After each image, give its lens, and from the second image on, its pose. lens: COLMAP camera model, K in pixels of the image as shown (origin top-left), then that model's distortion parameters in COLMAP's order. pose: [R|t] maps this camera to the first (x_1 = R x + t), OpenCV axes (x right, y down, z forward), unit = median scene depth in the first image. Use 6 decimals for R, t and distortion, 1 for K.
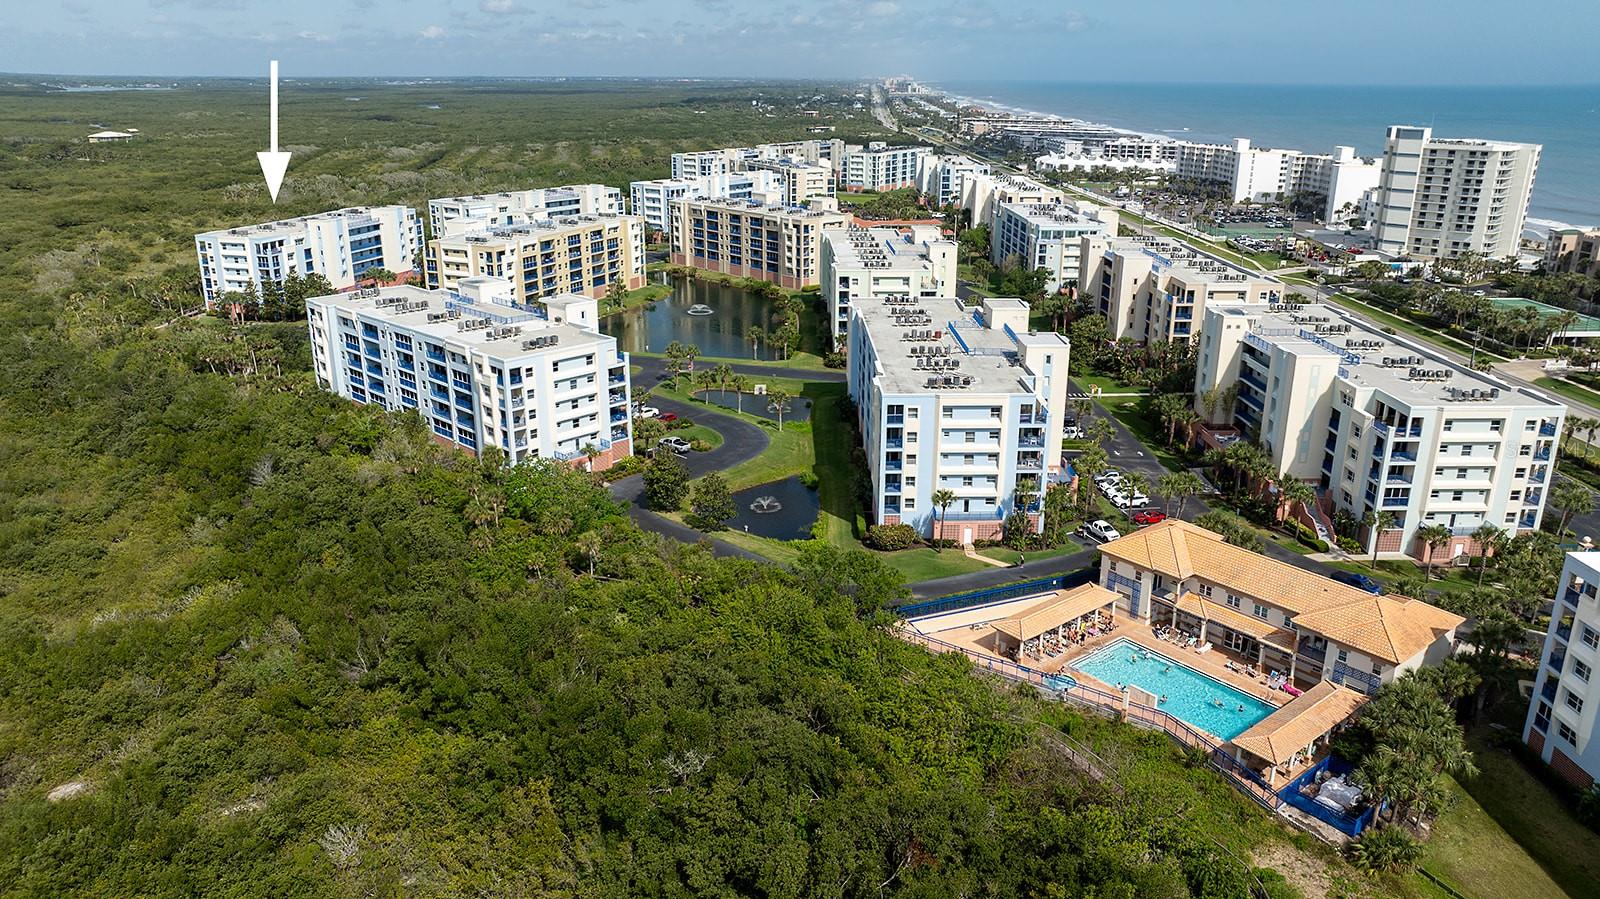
lens RADIAL K [[1134.0, 0, 800.0], [0, 1134.0, 449.5], [0, 0, 1]] dist [-0.036881, 0.028987]
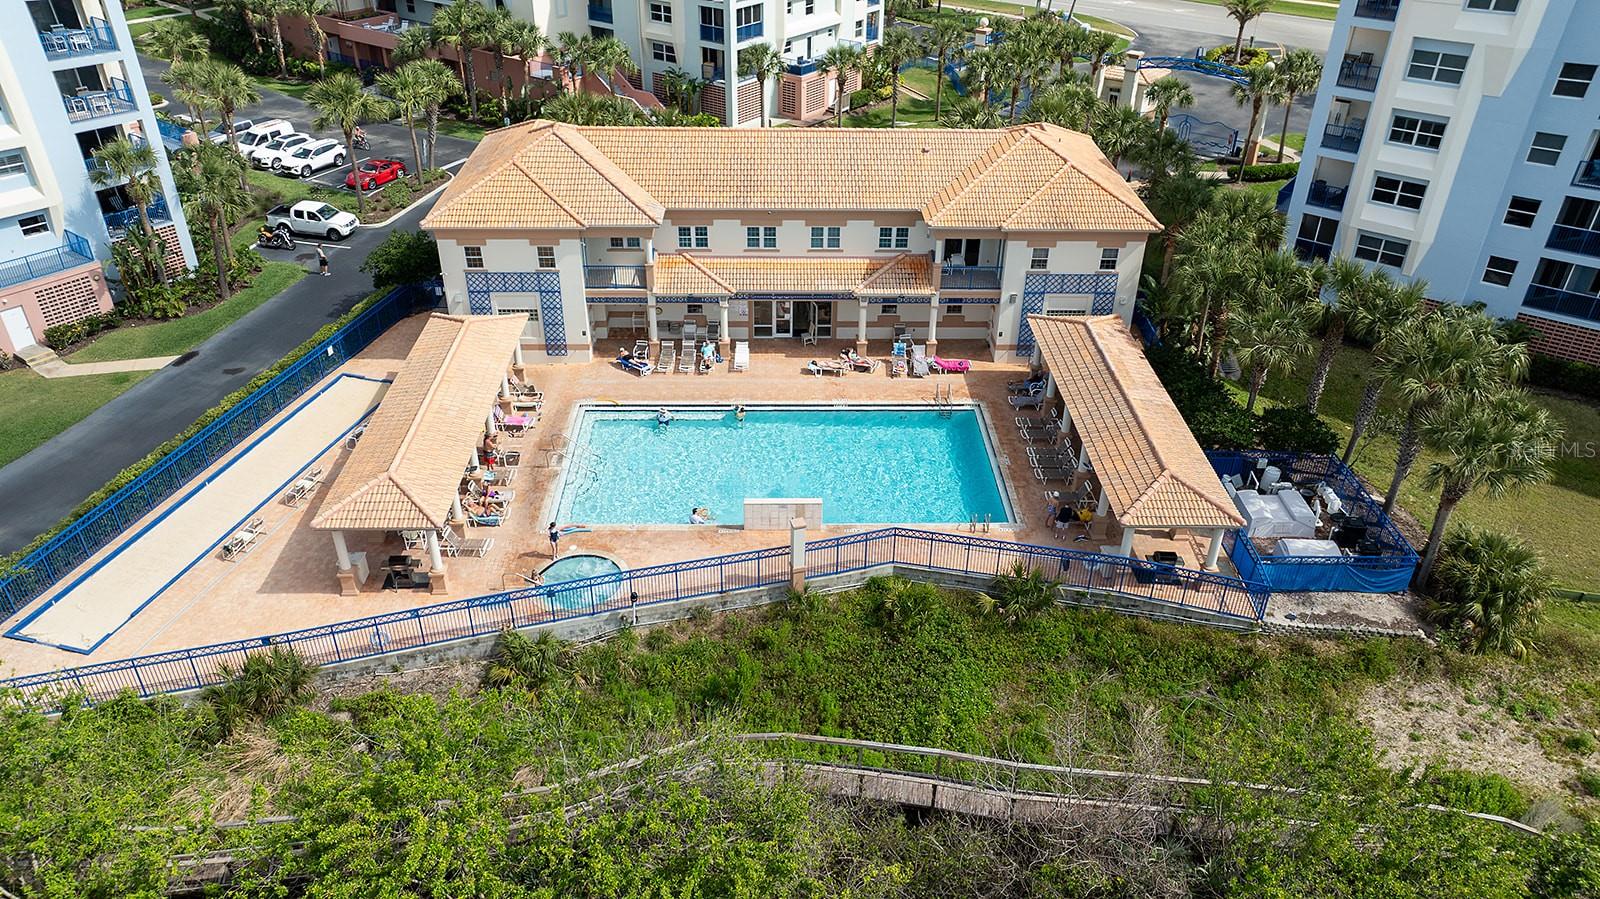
lens RADIAL K [[1134.0, 0, 800.0], [0, 1134.0, 449.5], [0, 0, 1]] dist [-0.036881, 0.028987]
pose [[0.605483, -0.418322, 0.677050, 0.042188], [0.241958, 0.907205, 0.344144, 0.055342], [-0.758187, -0.044555, 0.650514, 0.657051]]
